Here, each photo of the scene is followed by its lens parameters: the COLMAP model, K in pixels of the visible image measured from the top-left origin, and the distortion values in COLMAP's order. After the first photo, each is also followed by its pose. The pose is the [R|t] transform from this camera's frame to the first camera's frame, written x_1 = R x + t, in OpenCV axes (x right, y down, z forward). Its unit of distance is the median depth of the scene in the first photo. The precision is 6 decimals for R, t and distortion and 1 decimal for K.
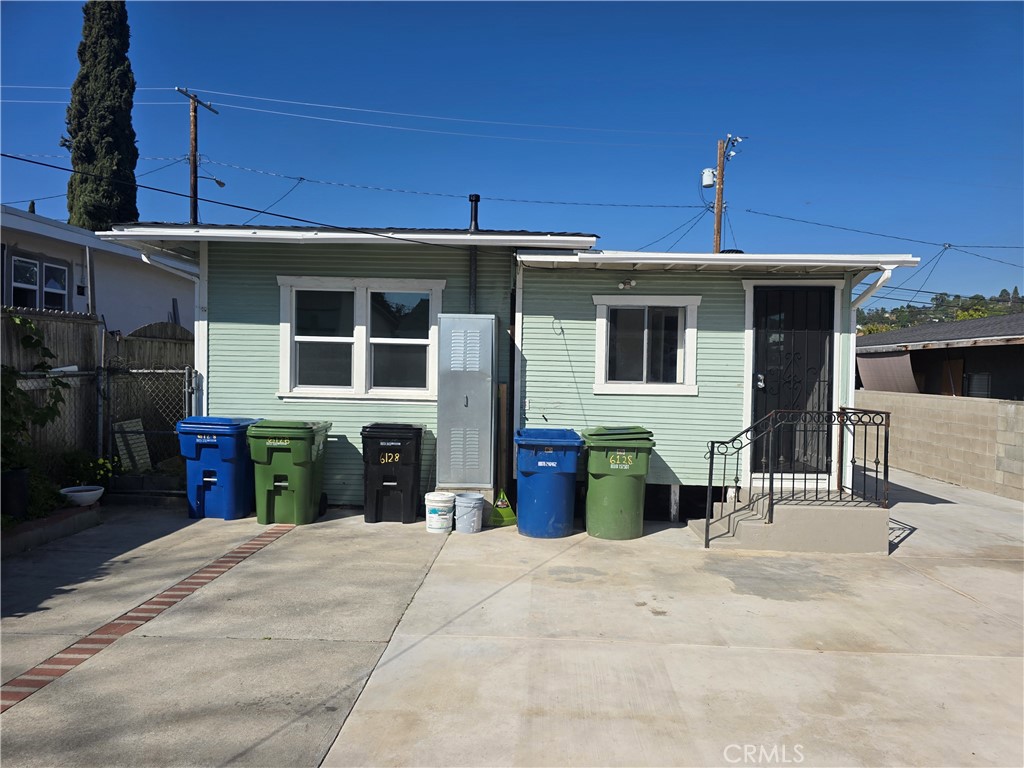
lens RADIAL K [[690.1, 0, 513.6], [0, 690.1, 382.8], [0, 0, 1]] dist [0.002069, -0.015611]
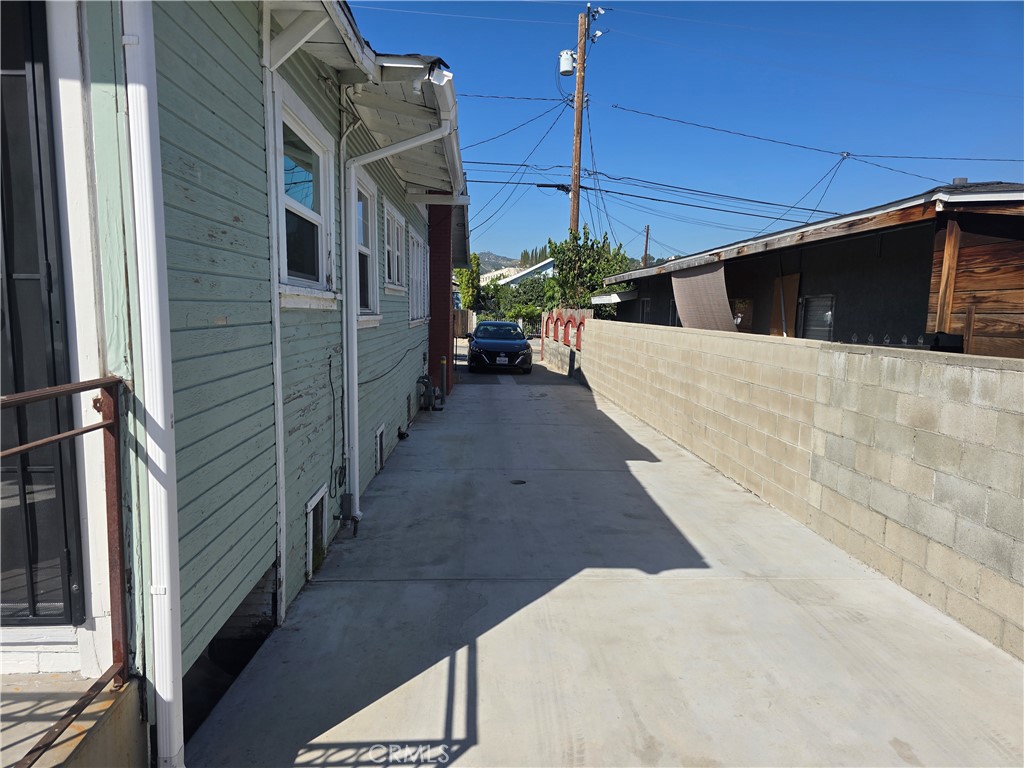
lens RADIAL K [[690.1, 0, 511.1], [0, 690.1, 388.2], [0, 0, 1]] dist [0.002069, -0.015611]
pose [[0.996159, -0.005054, 0.087418, 0.377729], [-0.003360, 0.995391, 0.095838, 0.009309], [-0.087500, -0.095764, 0.991551, 0.449535]]
